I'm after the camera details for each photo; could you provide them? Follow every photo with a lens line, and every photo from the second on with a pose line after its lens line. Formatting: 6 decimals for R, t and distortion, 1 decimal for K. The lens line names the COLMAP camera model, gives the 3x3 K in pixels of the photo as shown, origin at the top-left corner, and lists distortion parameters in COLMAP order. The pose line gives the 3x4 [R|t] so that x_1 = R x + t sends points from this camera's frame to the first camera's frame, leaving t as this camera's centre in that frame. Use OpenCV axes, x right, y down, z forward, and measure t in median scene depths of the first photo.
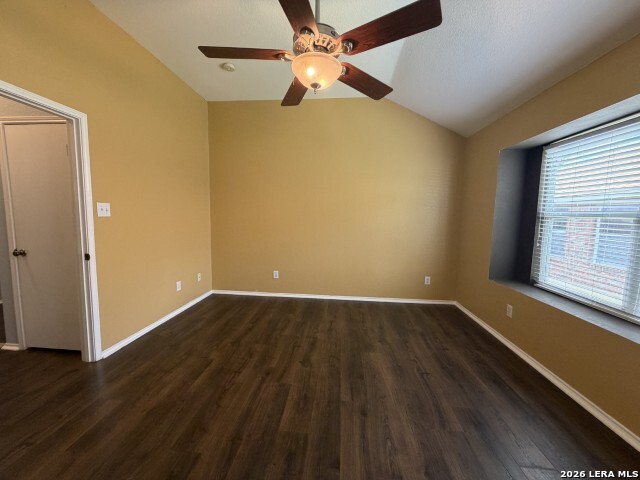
lens RADIAL K [[257.7, 0, 320.0], [0, 257.7, 240.0], [0, 0, 1]] dist [0.000279, 0.000026]
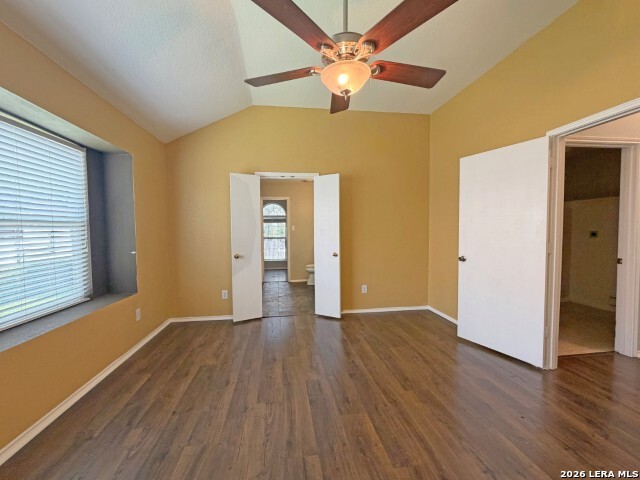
lens RADIAL K [[257.7, 0, 320.0], [0, 257.7, 240.0], [0, 0, 1]] dist [0.000279, 0.000026]
pose [[-0.971277, -0.002977, -0.237933, 0.299244], [-0.033873, 0.991468, 0.125872, -0.140891], [0.235528, 0.130316, -0.963091, 1.888092]]
